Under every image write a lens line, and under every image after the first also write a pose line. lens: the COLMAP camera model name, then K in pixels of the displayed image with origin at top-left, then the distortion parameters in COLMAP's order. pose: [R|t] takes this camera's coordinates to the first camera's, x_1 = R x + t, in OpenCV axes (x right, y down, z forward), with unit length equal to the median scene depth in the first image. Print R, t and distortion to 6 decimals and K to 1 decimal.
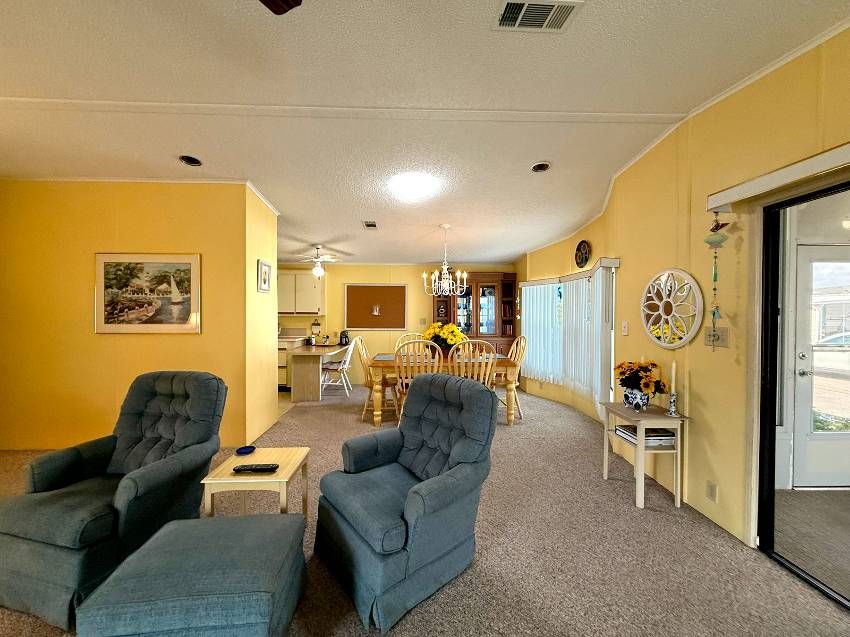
lens RADIAL K [[337.5, 0, 423.3], [0, 337.5, 317.3], [0, 0, 1]] dist [0.003214, 0.000161]
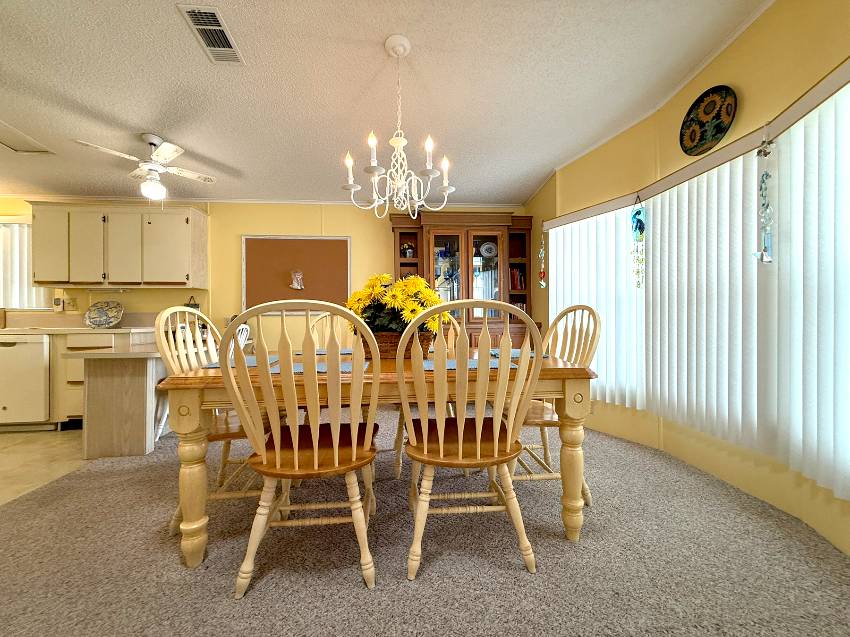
lens RADIAL K [[337.5, 0, 426.2], [0, 337.5, 316.6], [0, 0, 1]] dist [0.003214, 0.000161]
pose [[0.998410, -0.010775, 0.055336, 0.068549], [0.011398, 0.999875, -0.010955, 0.068130], [-0.055211, 0.011568, 0.998408, 0.539764]]
